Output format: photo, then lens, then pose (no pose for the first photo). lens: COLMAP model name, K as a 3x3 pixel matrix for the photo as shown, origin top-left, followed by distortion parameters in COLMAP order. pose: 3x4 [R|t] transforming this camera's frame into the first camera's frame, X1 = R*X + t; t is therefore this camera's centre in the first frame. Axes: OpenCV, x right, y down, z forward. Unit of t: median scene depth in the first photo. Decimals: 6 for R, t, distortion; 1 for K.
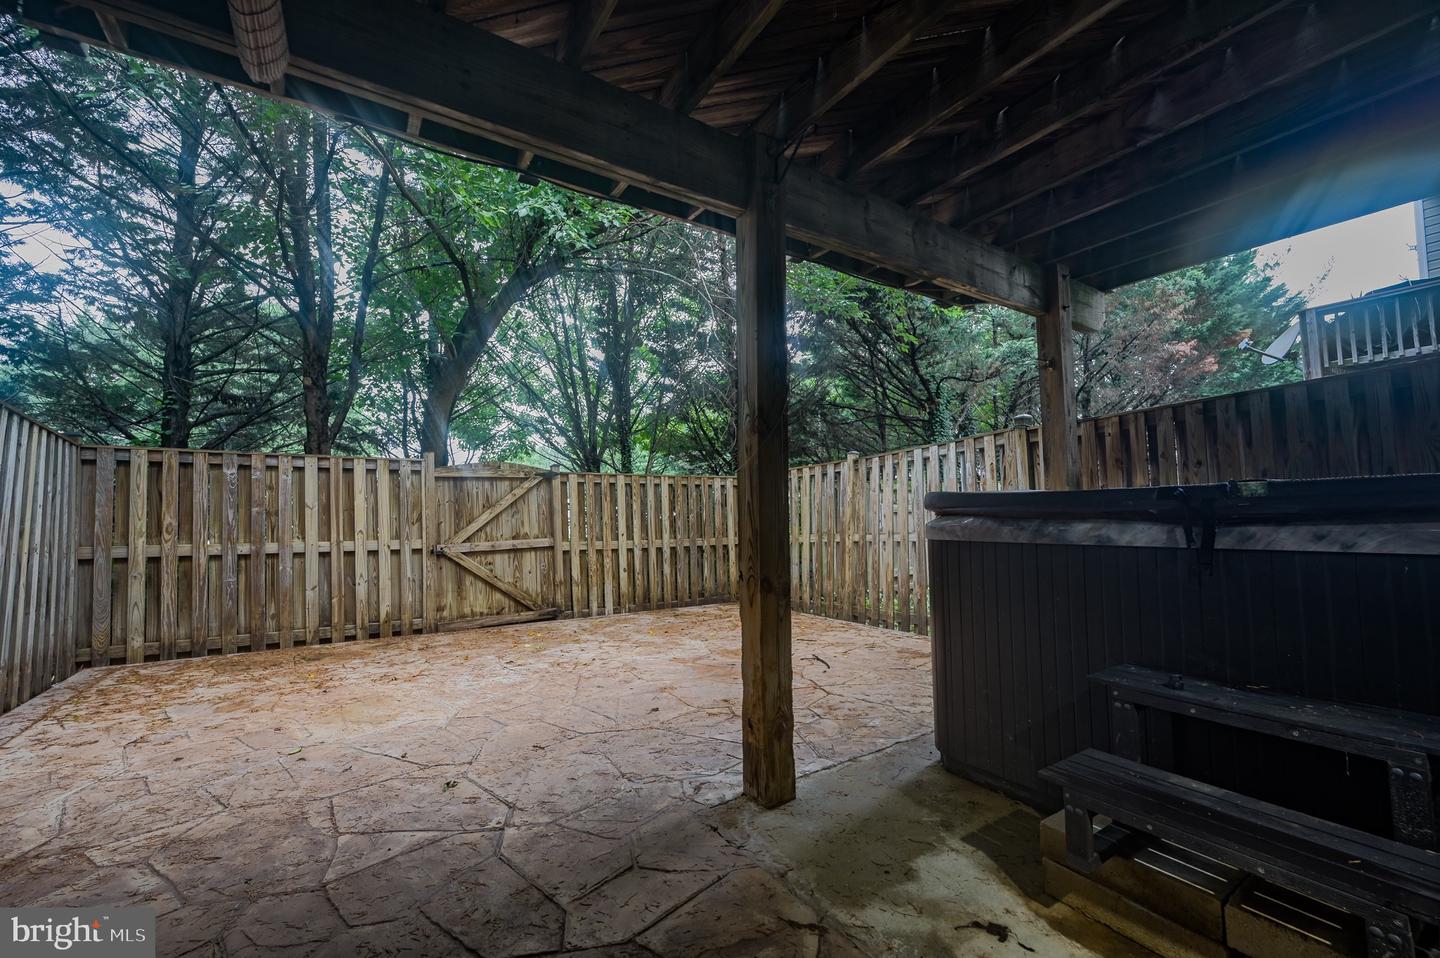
lens RADIAL K [[571.0, 0, 723.3], [0, 571.0, 490.8], [0, 0, 1]] dist [-0.002032, -0.000059]
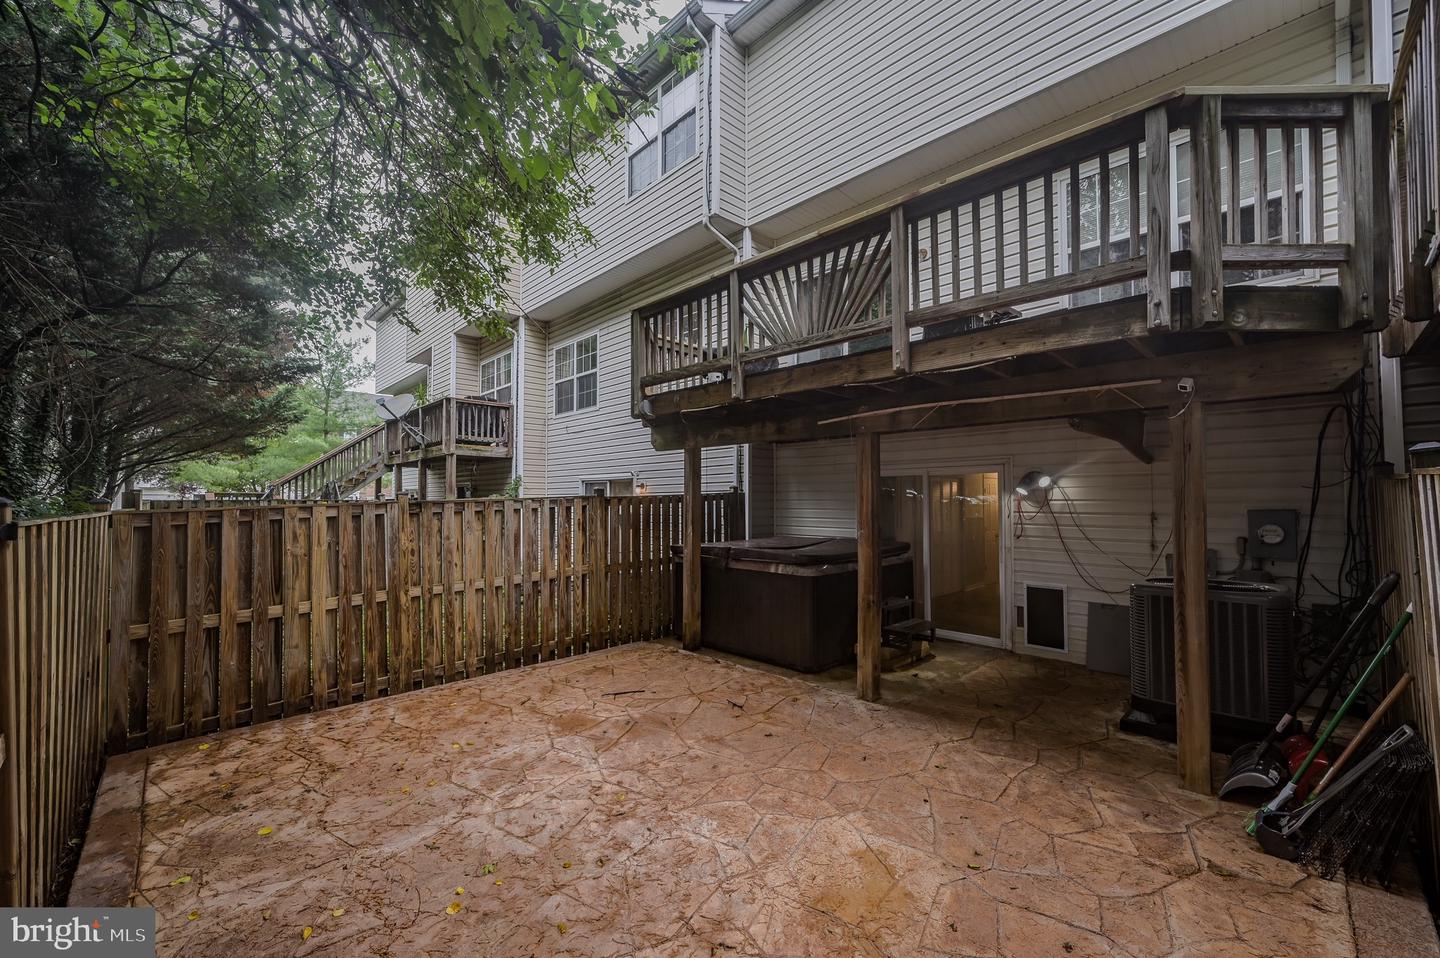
lens RADIAL K [[571.0, 0, 715.1], [0, 571.0, 481.1], [0, 0, 1]] dist [-0.002032, -0.000059]
pose [[-0.172974, 0.047083, 0.983800, -1.436491], [-0.040940, 0.997650, -0.054944, -0.118084], [-0.984075, -0.049780, -0.170640, 1.405986]]
